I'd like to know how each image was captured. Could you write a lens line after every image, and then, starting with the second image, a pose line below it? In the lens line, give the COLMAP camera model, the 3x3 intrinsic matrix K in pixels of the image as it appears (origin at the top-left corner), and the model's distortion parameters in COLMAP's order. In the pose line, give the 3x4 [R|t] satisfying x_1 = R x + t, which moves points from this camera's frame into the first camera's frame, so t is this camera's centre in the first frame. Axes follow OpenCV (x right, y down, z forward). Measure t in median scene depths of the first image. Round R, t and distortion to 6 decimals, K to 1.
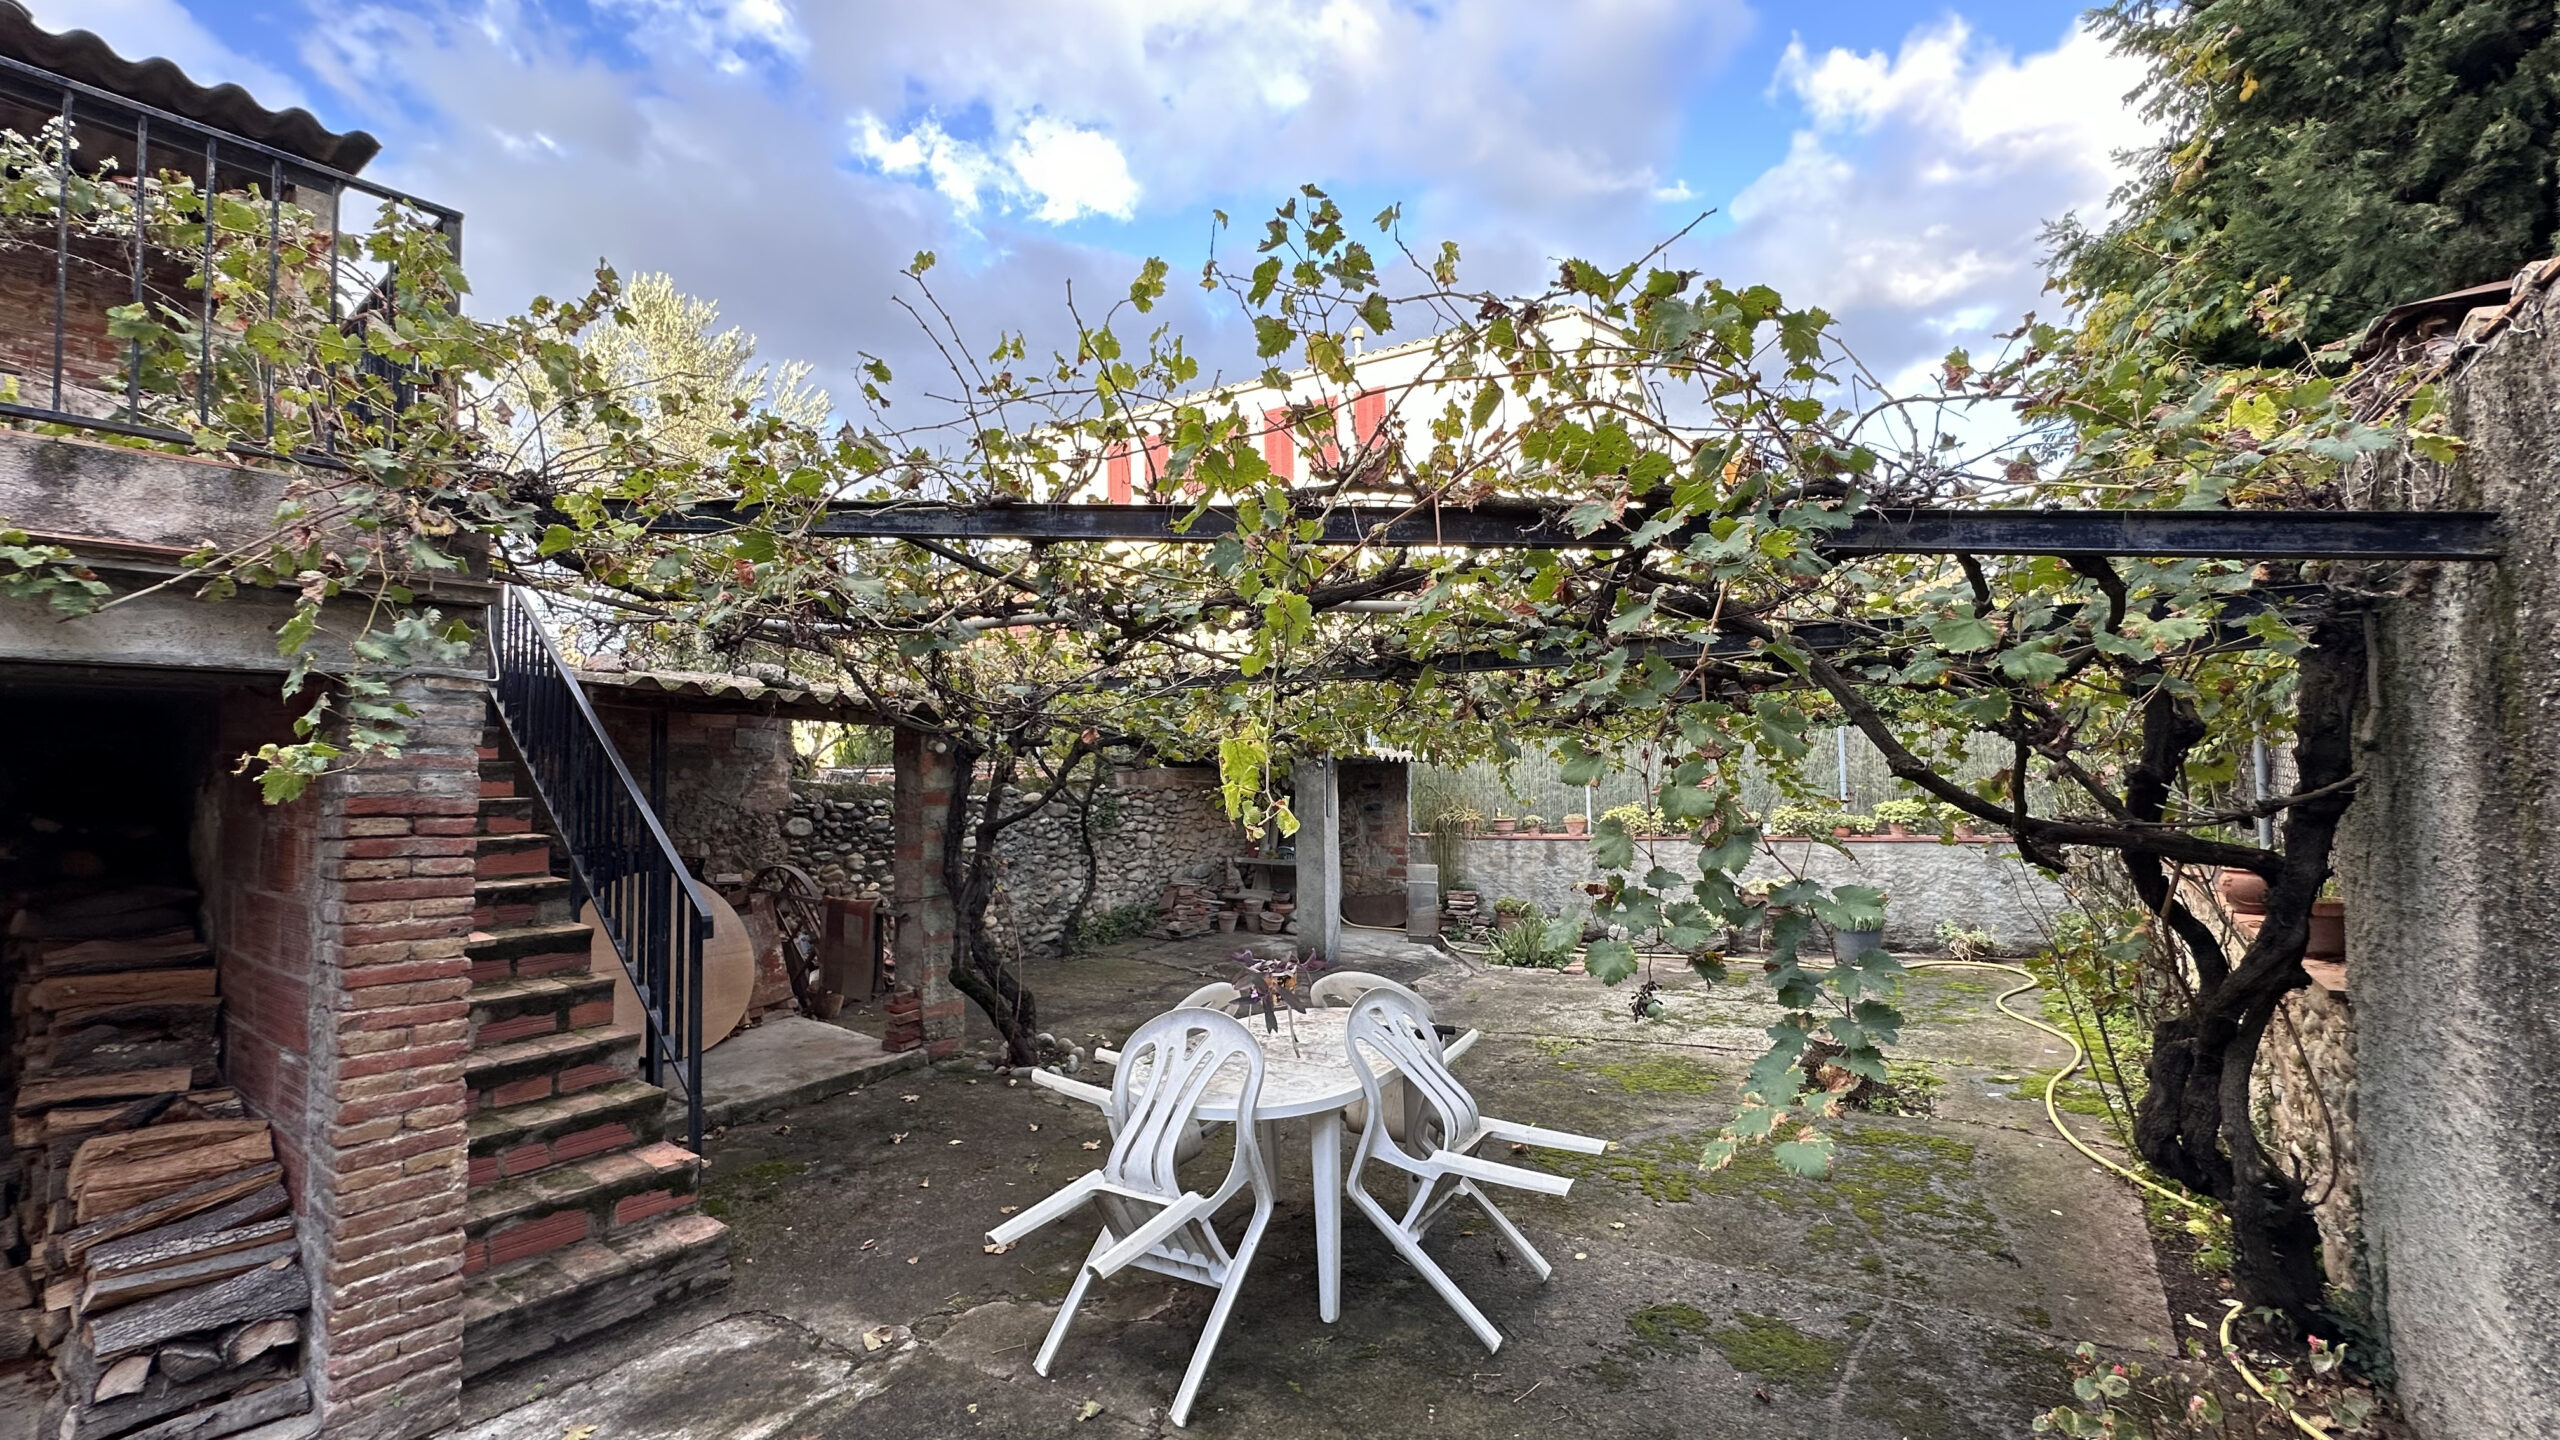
lens RADIAL K [[1010.6, 0, 1284.1], [0, 1010.6, 711.4], [0, 0, 1]] dist [-0.010984, -0.000059]
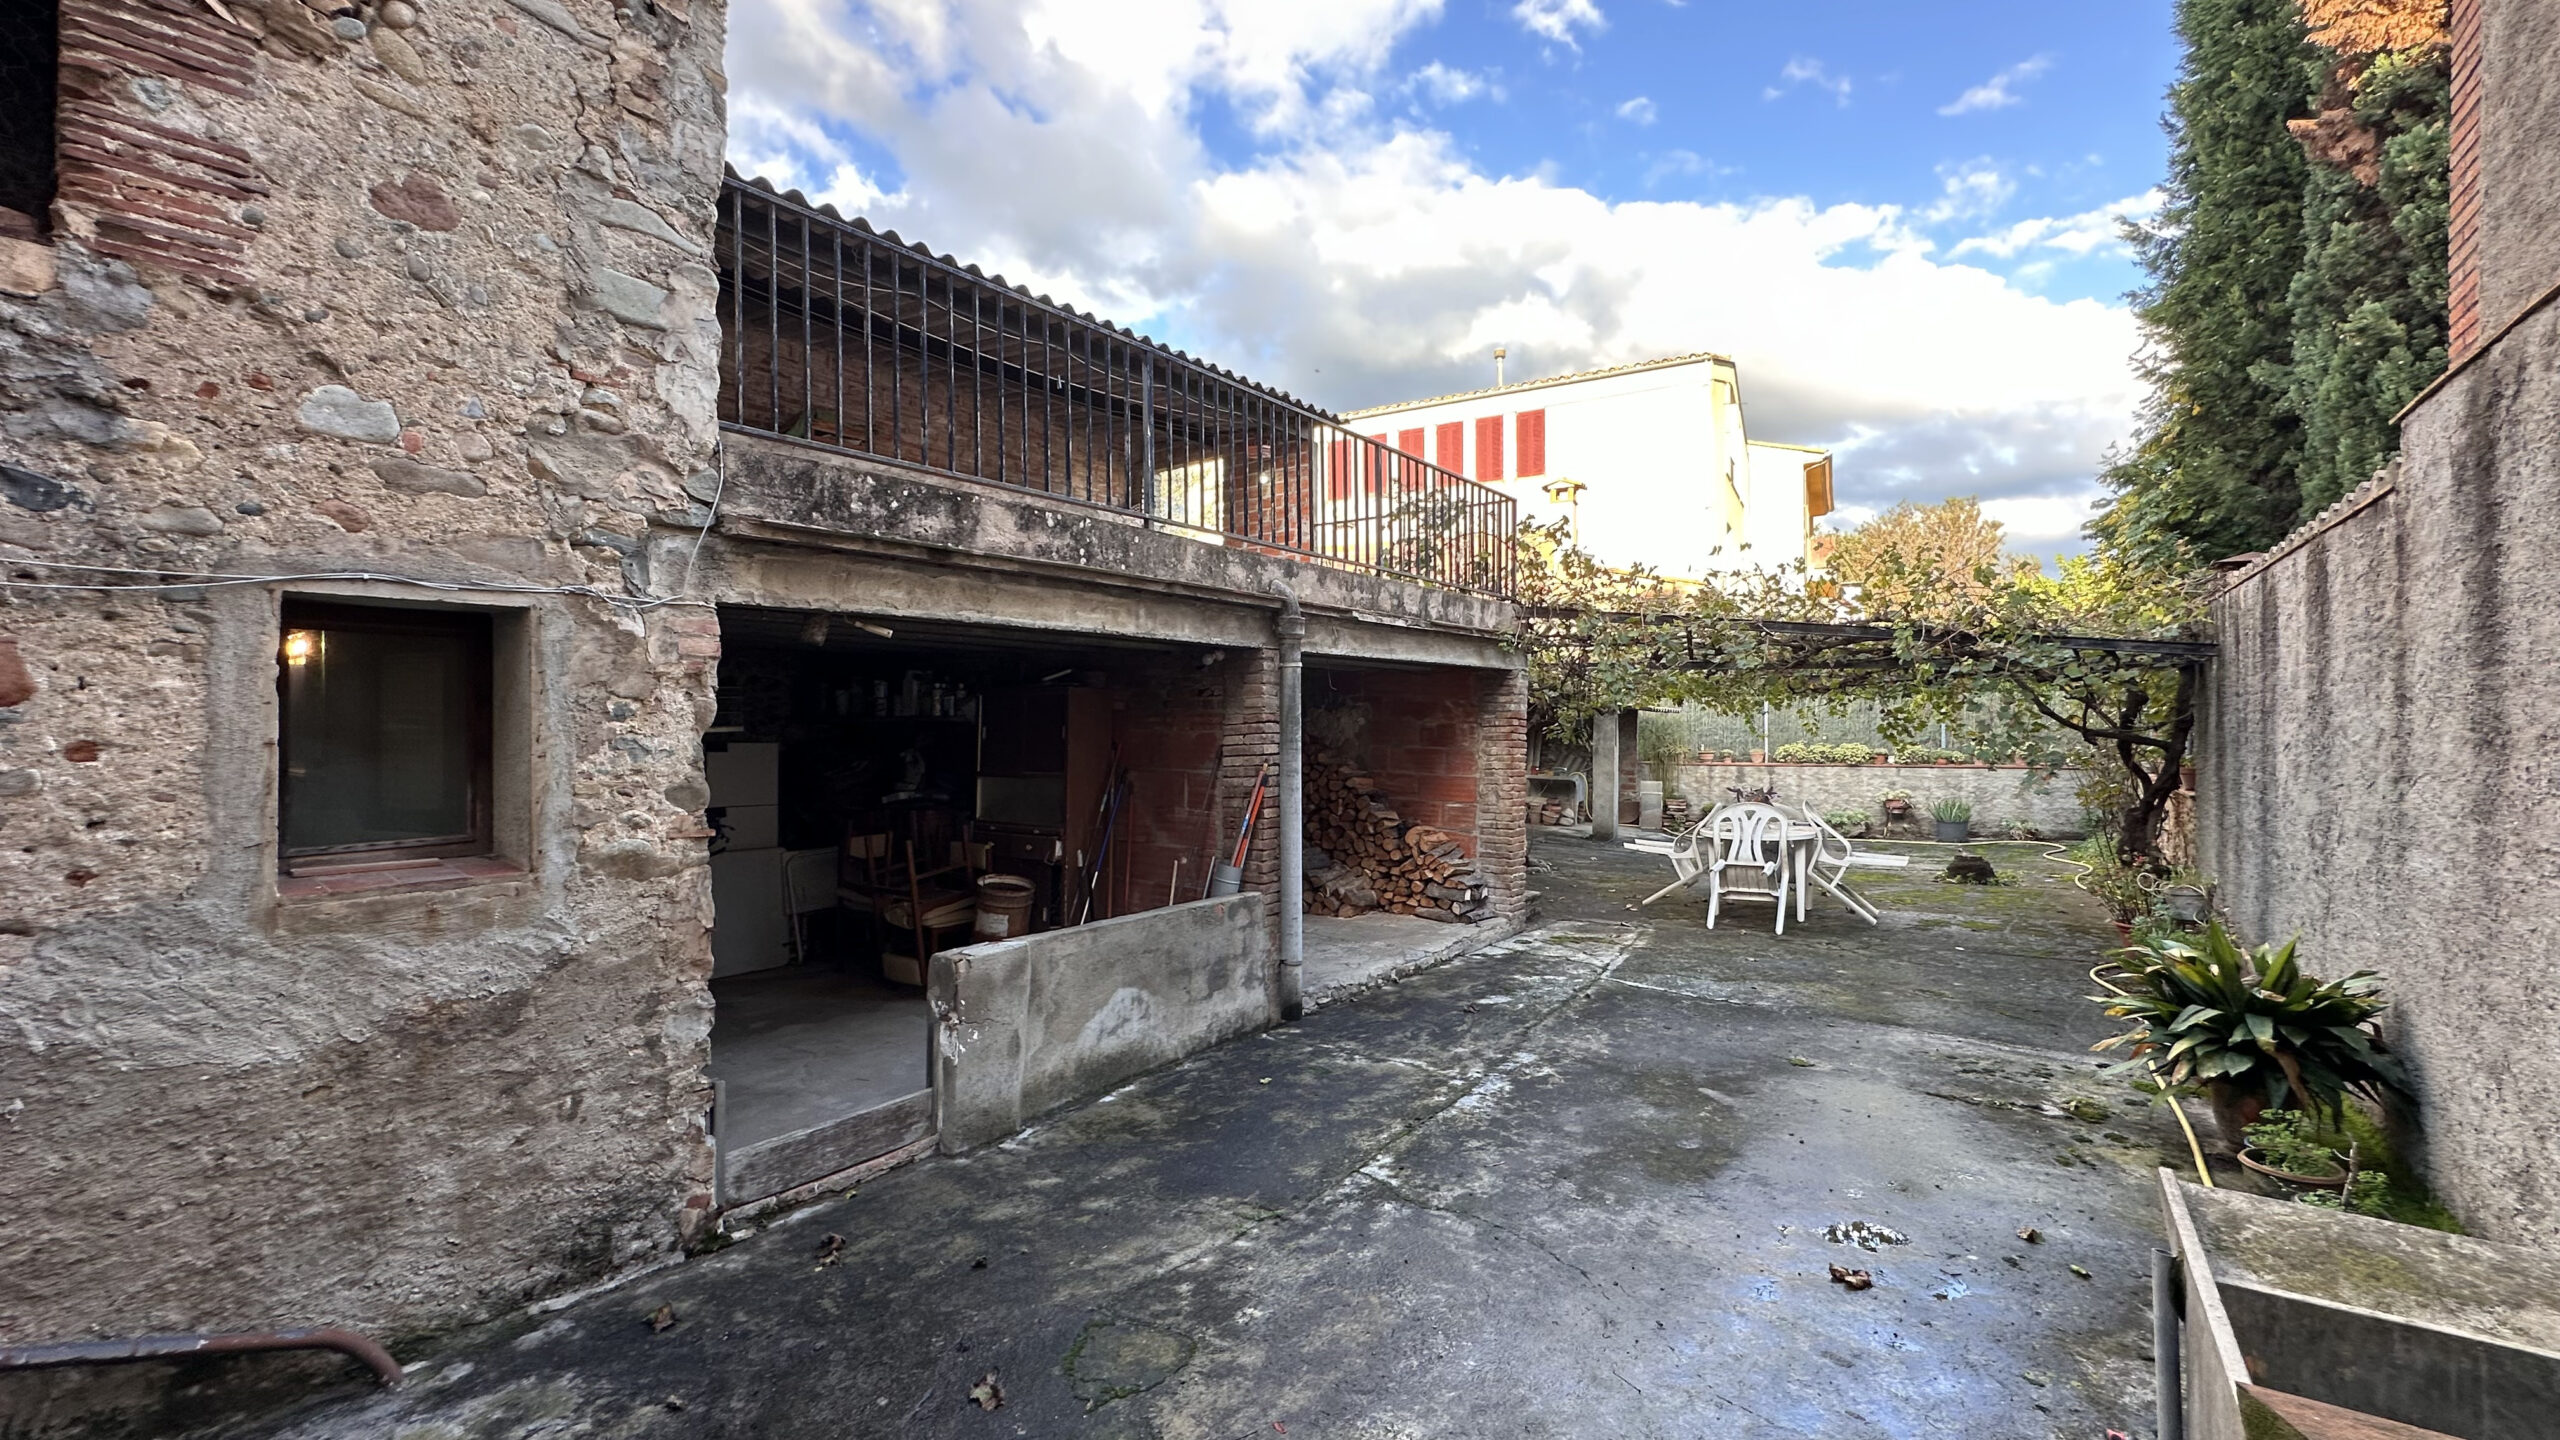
lens RADIAL K [[1010.6, 0, 1284.1], [0, 1010.6, 711.4], [0, 0, 1]] dist [-0.010984, -0.000059]
pose [[0.999884, 0.012647, -0.008468, -1.027880], [-0.012231, 0.998797, 0.047494, -0.039127], [0.009058, -0.047385, 0.998836, -1.270795]]
